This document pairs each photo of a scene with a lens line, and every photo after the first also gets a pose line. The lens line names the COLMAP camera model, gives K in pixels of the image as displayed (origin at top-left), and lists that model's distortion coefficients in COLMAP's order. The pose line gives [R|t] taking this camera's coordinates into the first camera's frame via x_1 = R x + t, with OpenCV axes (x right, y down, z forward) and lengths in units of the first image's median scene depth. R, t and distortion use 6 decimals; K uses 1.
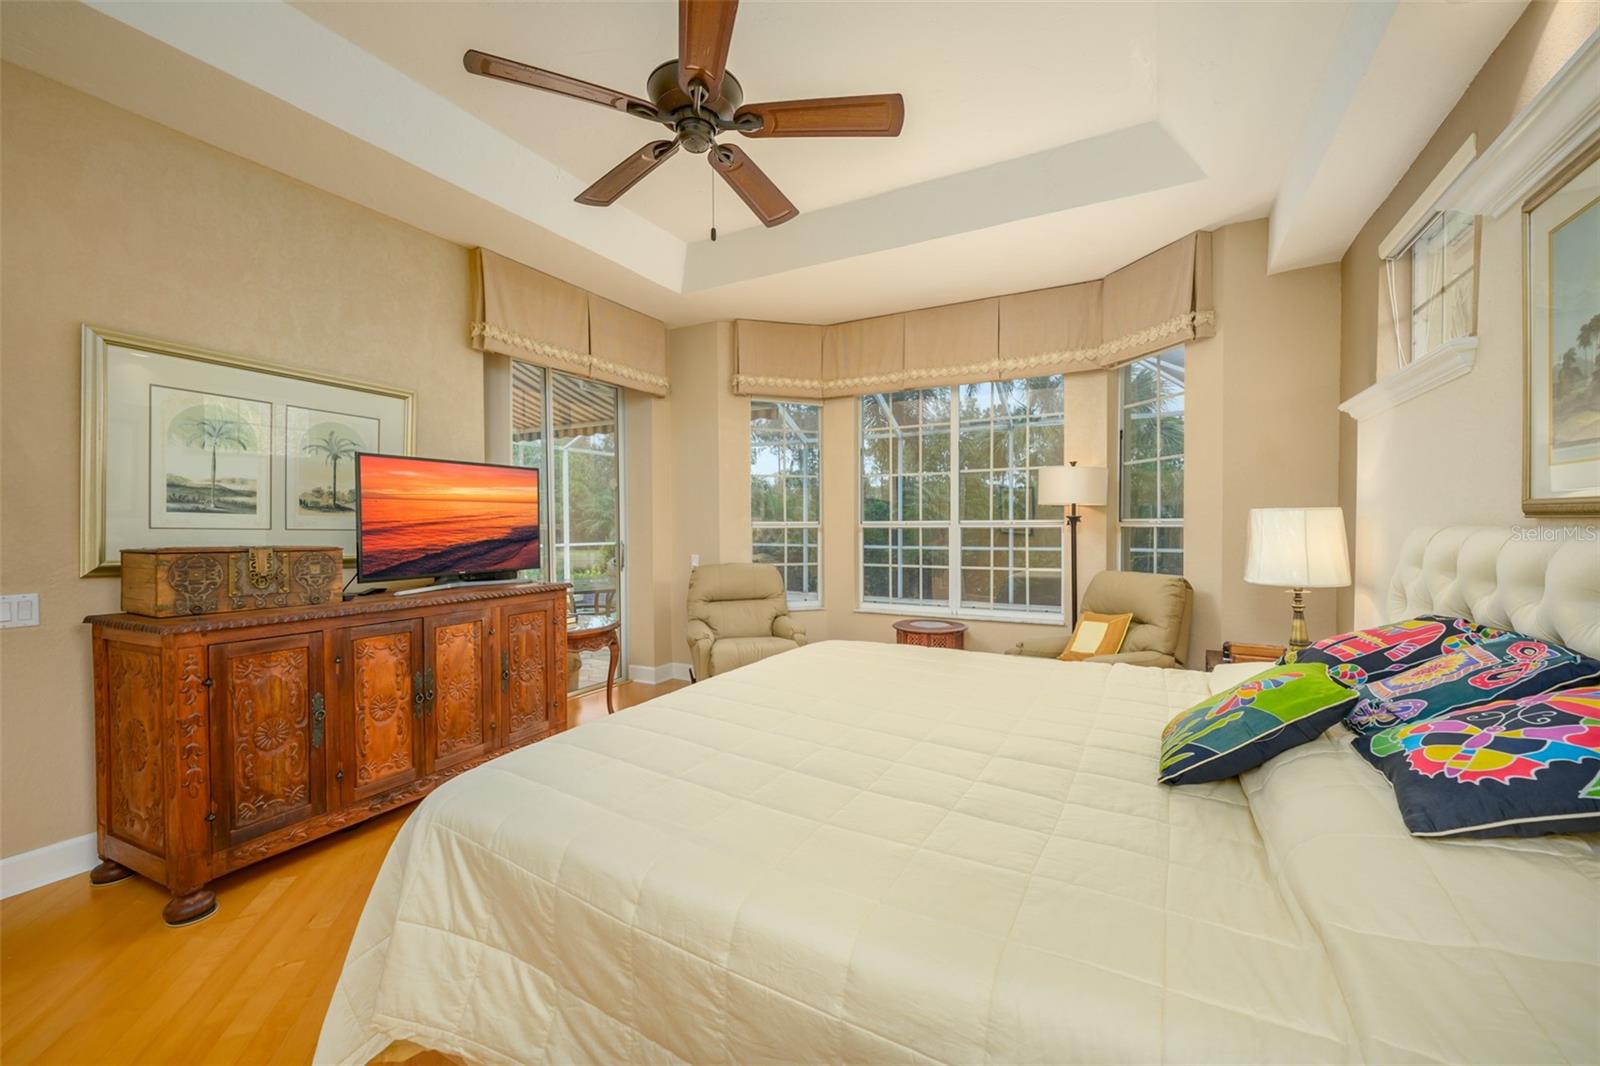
lens RADIAL K [[647.8, 0, 805.2], [0, 647.8, 531.2], [0, 0, 1]] dist [-0.001764, 0.000239]
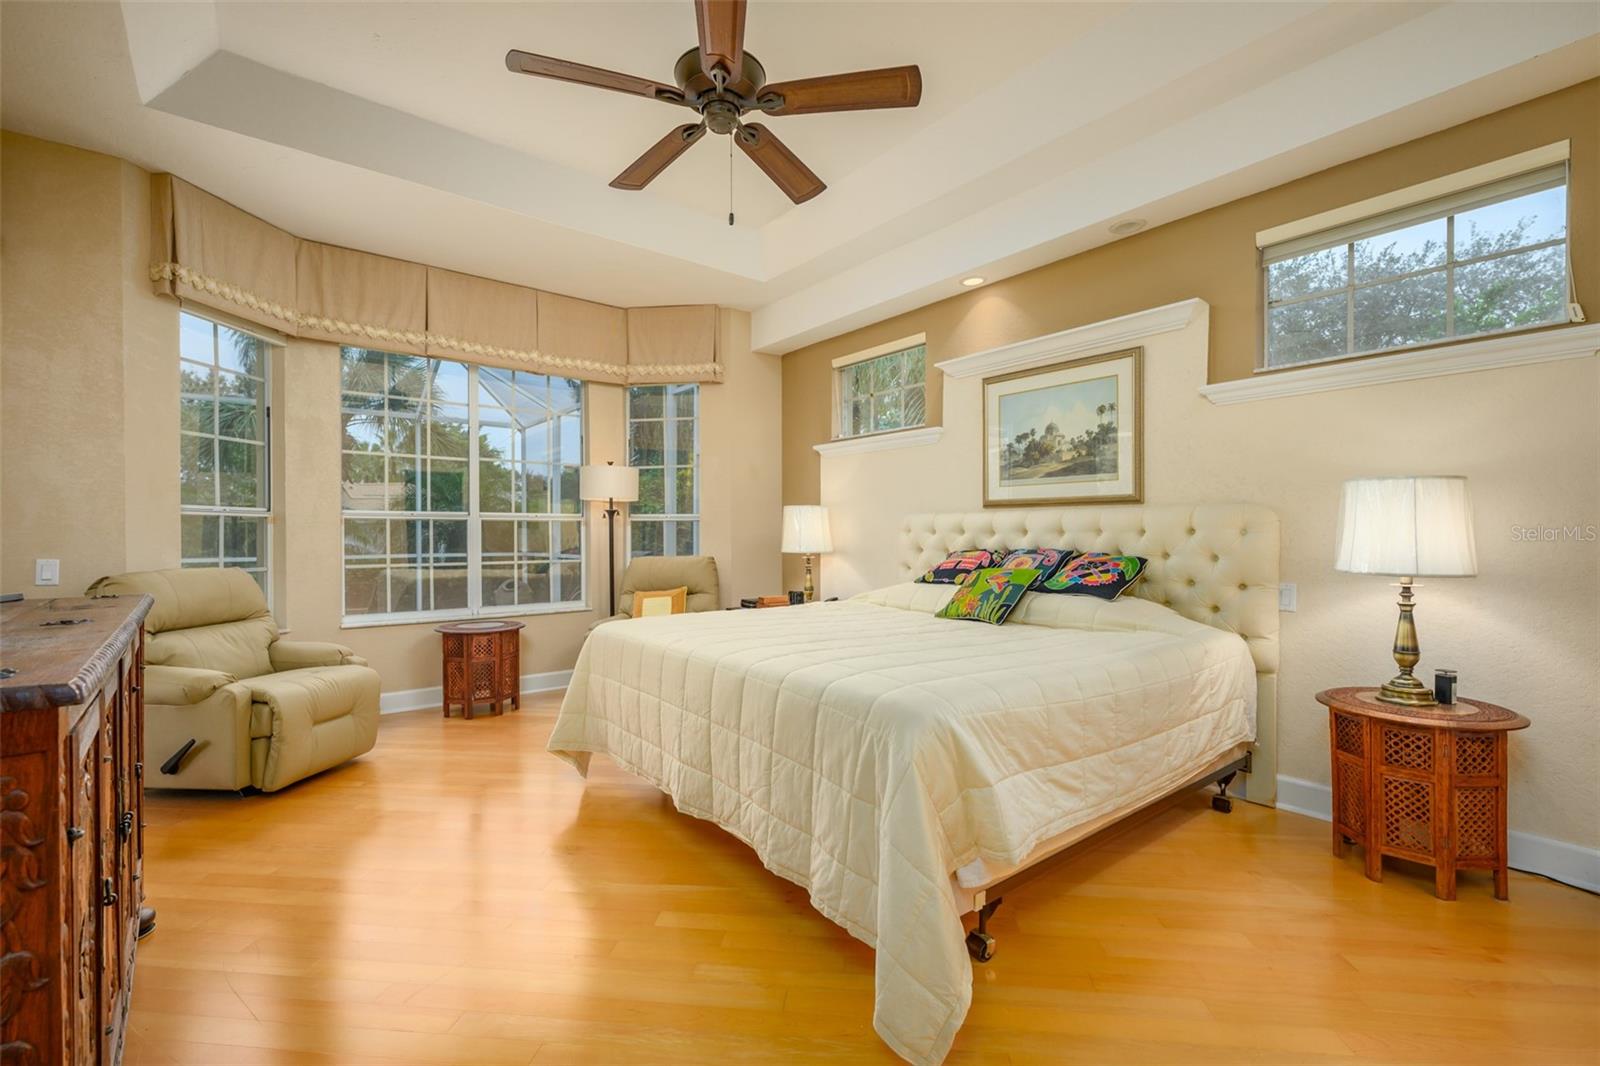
lens RADIAL K [[696.1, 0, 803.3], [0, 696.1, 535.8], [0, 0, 1]] dist [-0.003537, 0.000142]
pose [[0.385045, 0.001191, 0.922897, -0.753698], [0.011814, 0.999911, -0.006219, 0.044391], [-0.922822, 0.013298, 0.384996, 0.298754]]
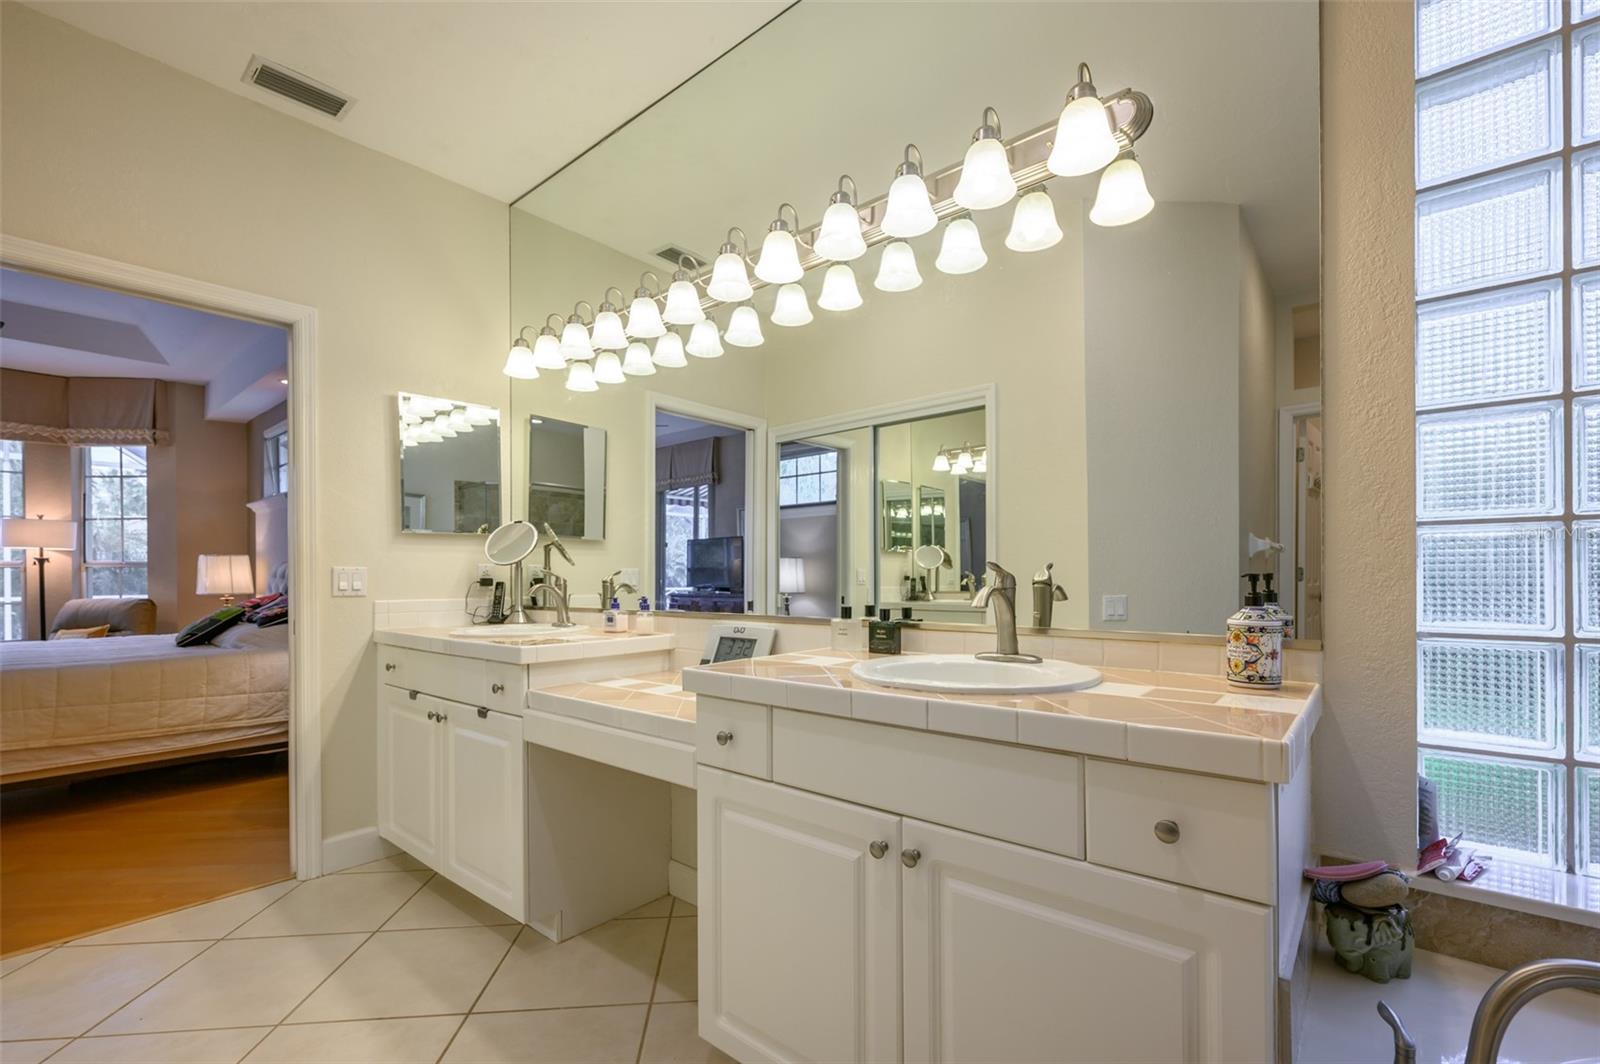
lens RADIAL K [[696.1, 0, 789.6], [0, 696.1, 575.5], [0, 0, 1]] dist [-0.003537, 0.000142]
pose [[0.216892, -0.004816, 0.976184, -0.770691], [0.012751, 0.999917, 0.002100, 0.034655], [-0.976112, 0.011991, 0.216935, -0.936039]]
